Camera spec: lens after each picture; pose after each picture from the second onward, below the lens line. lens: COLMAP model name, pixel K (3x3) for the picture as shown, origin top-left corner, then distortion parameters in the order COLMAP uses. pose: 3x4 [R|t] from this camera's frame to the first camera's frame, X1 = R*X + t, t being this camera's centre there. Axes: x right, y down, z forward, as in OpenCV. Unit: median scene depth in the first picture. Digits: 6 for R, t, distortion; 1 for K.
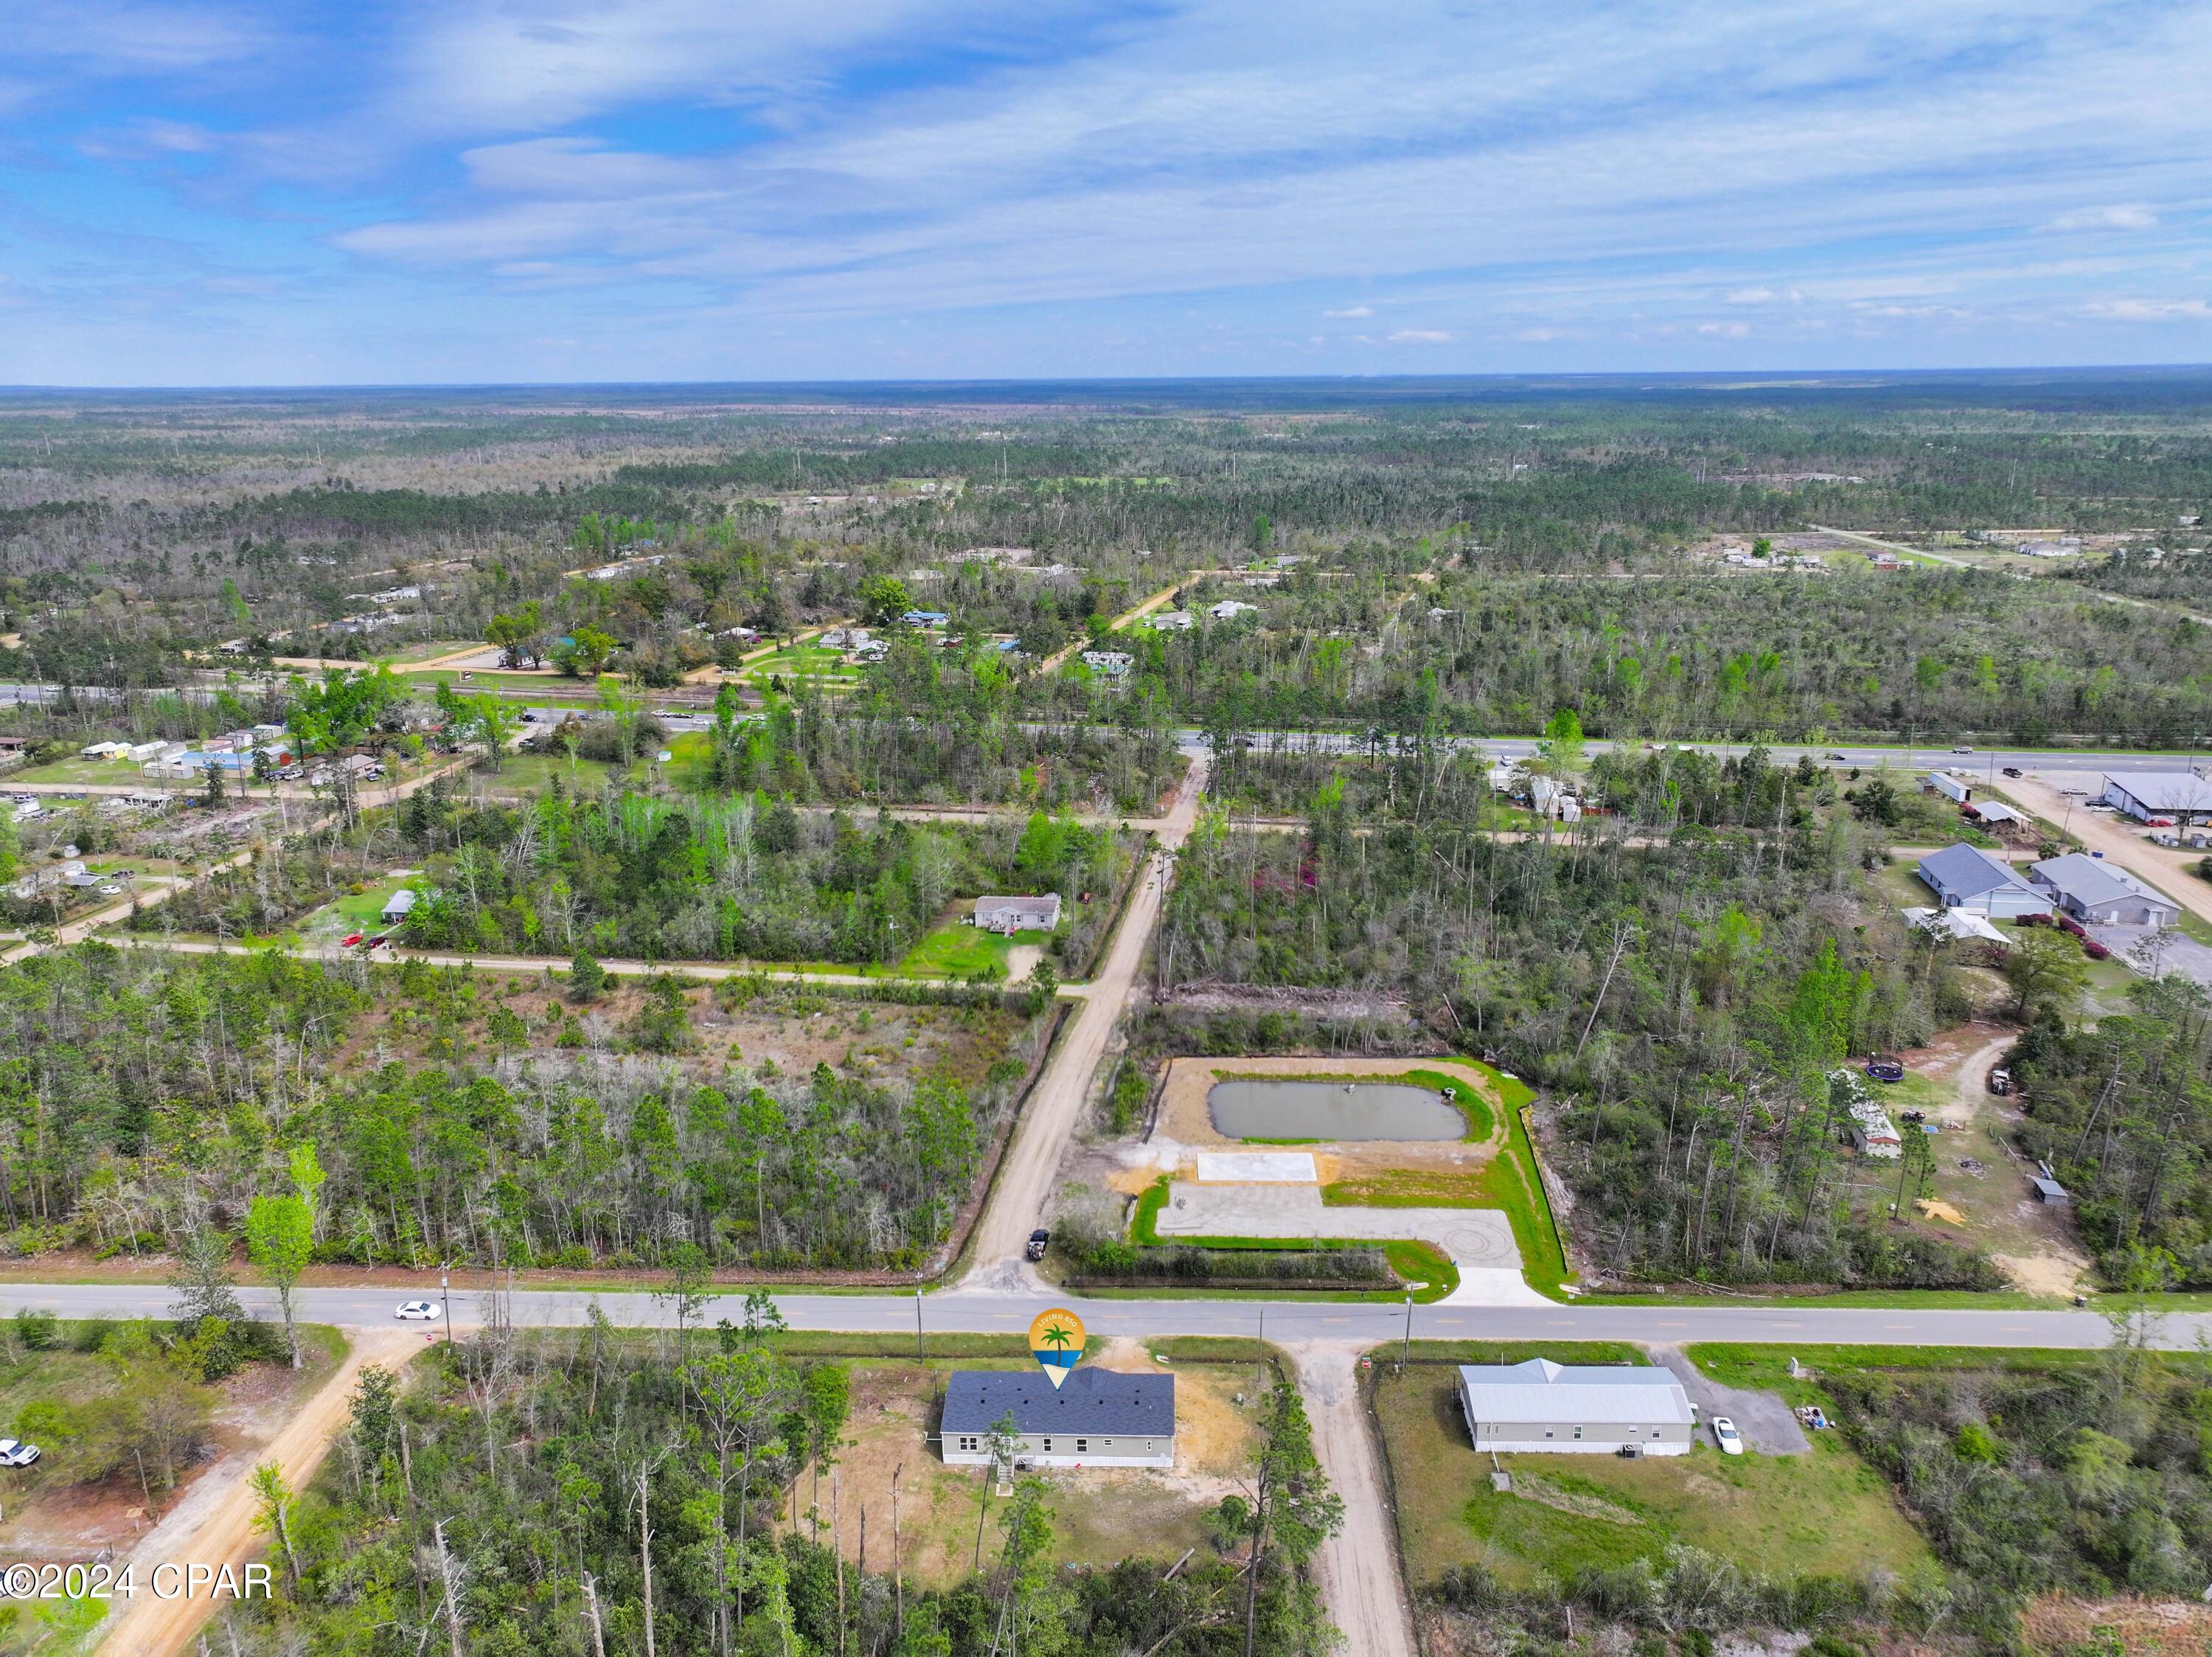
lens RADIAL K [[1572.6, 0, 1103.9], [0, 1572.6, 819.4], [0, 0, 1]] dist [-0.010886, 0.023547]
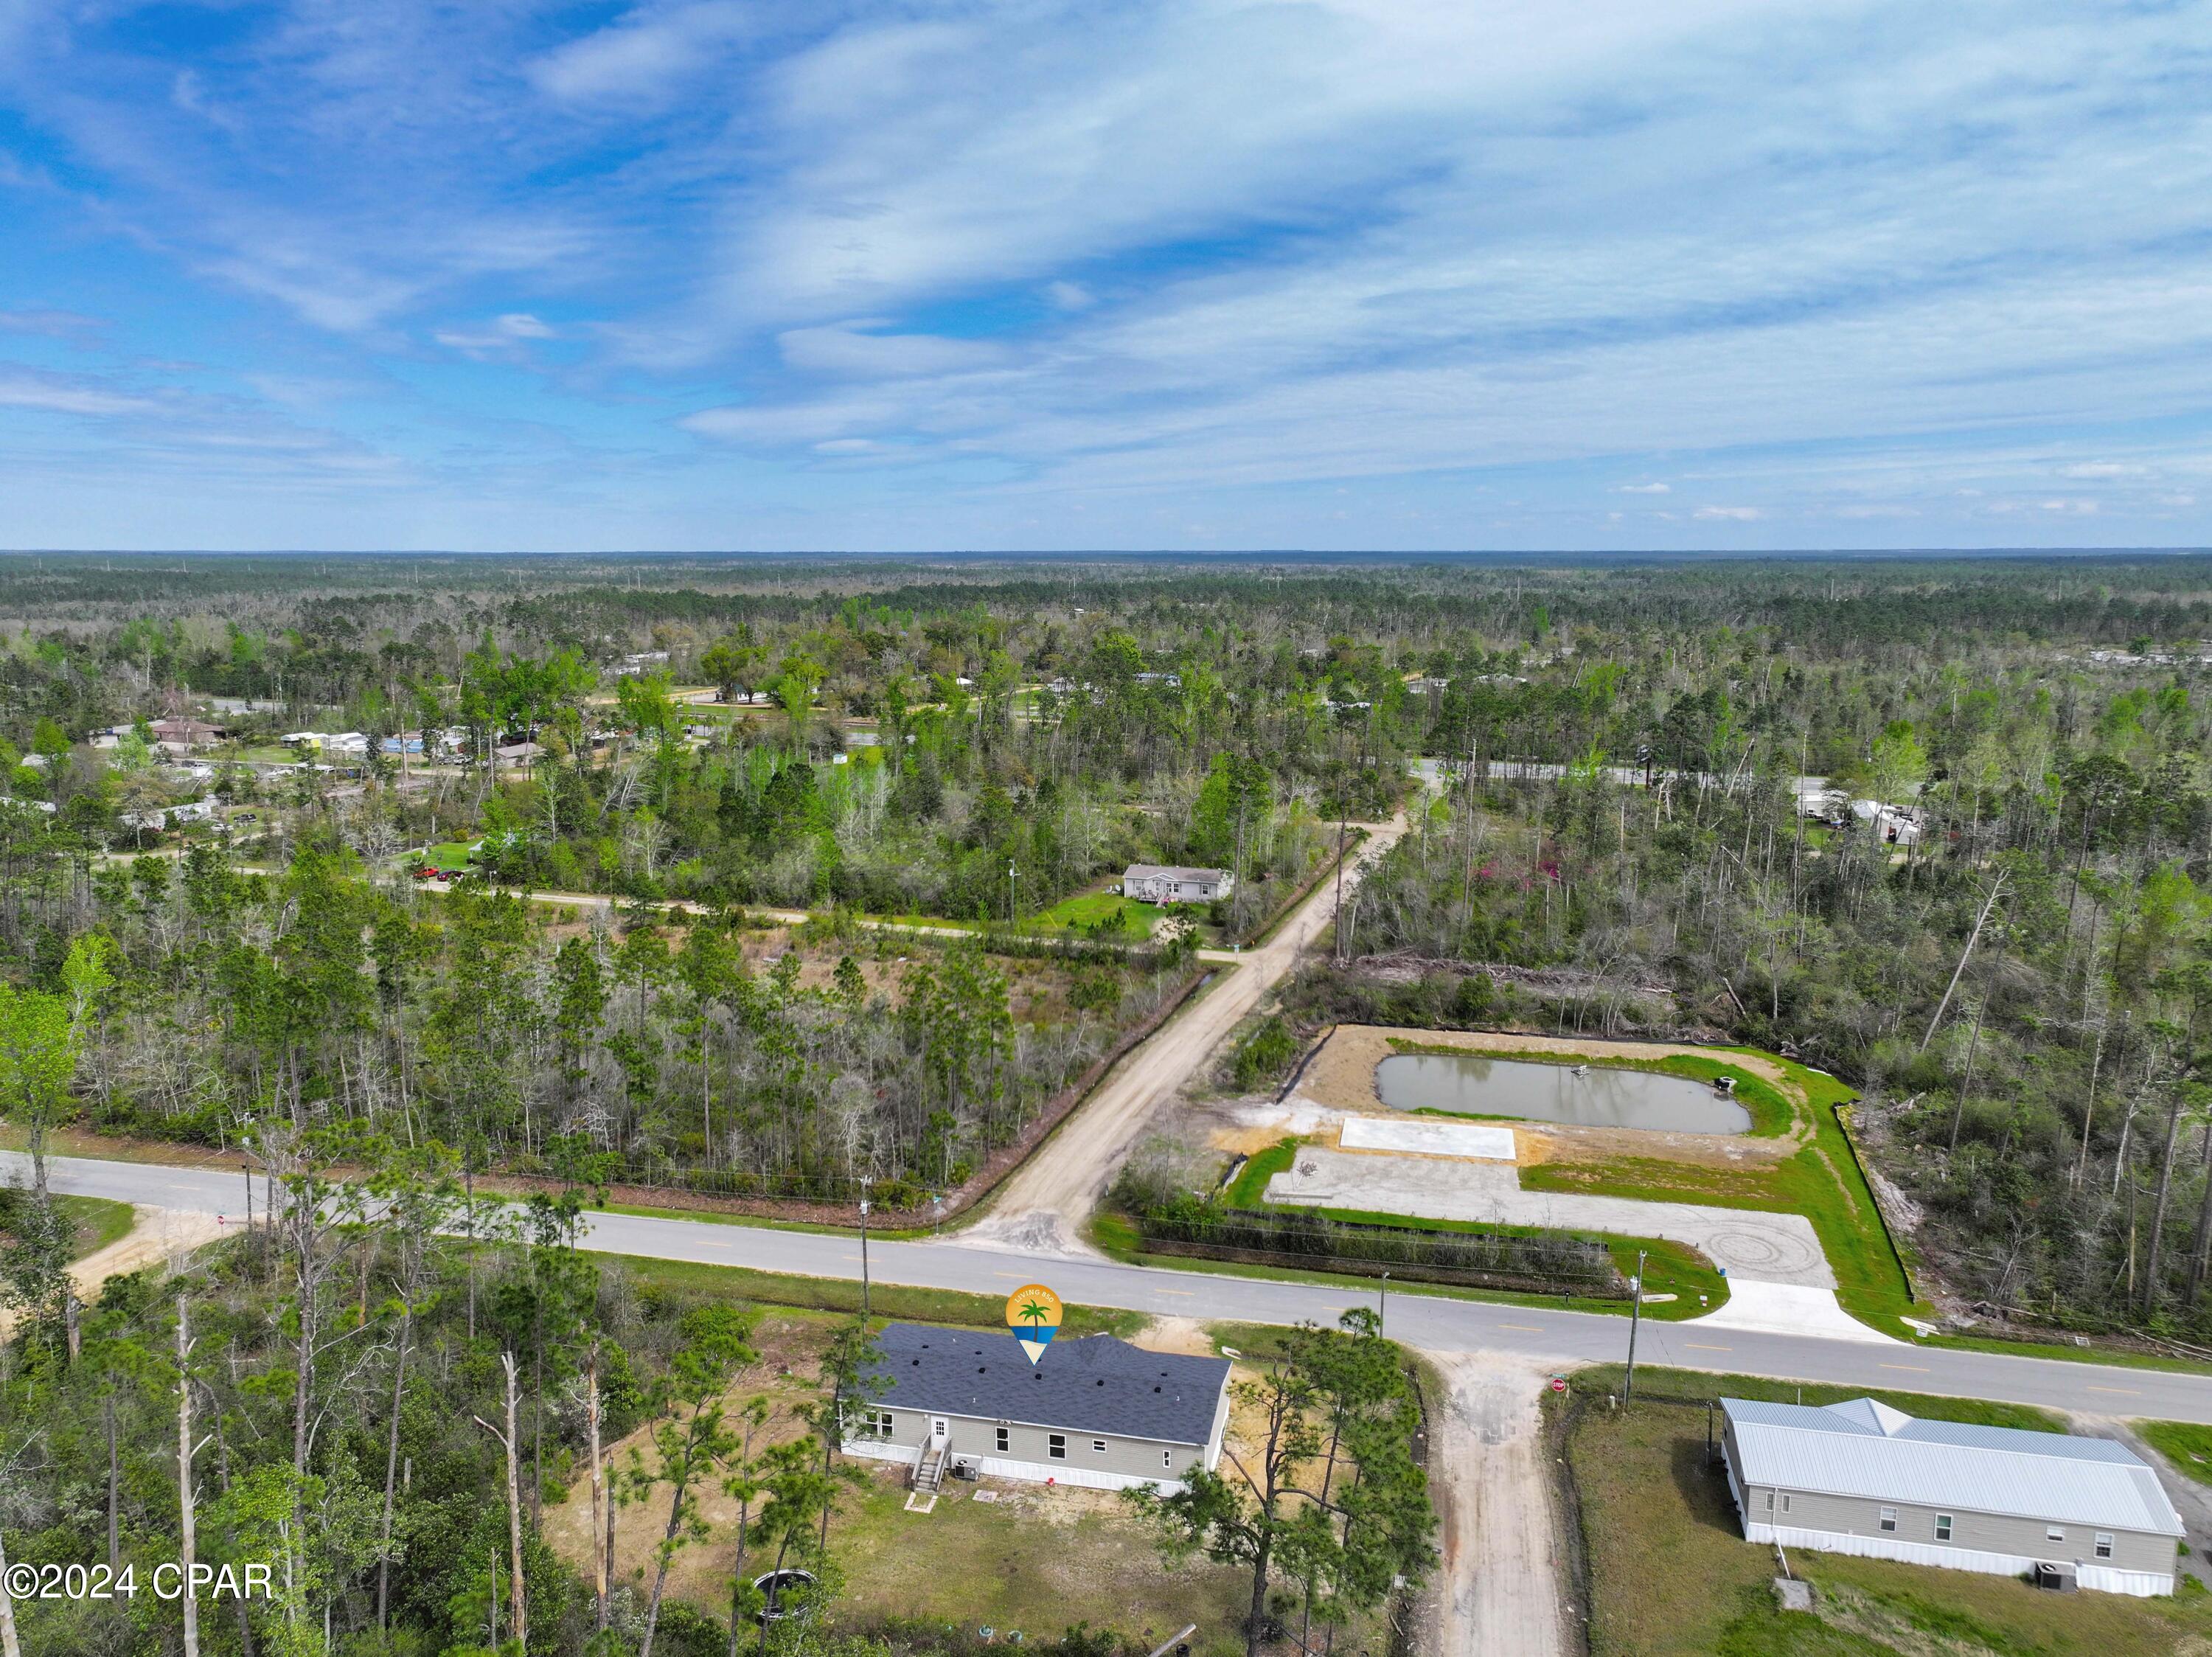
lens RADIAL K [[1572.6, 0, 1103.8], [0, 1572.6, 840.4], [0, 0, 1]] dist [-0.010886, 0.023547]
pose [[0.983353, 0.047655, -0.175345, 0.075523], [-0.063425, 0.994321, -0.085462, 0.167346], [0.170277, 0.095161, 0.980791, 0.299544]]
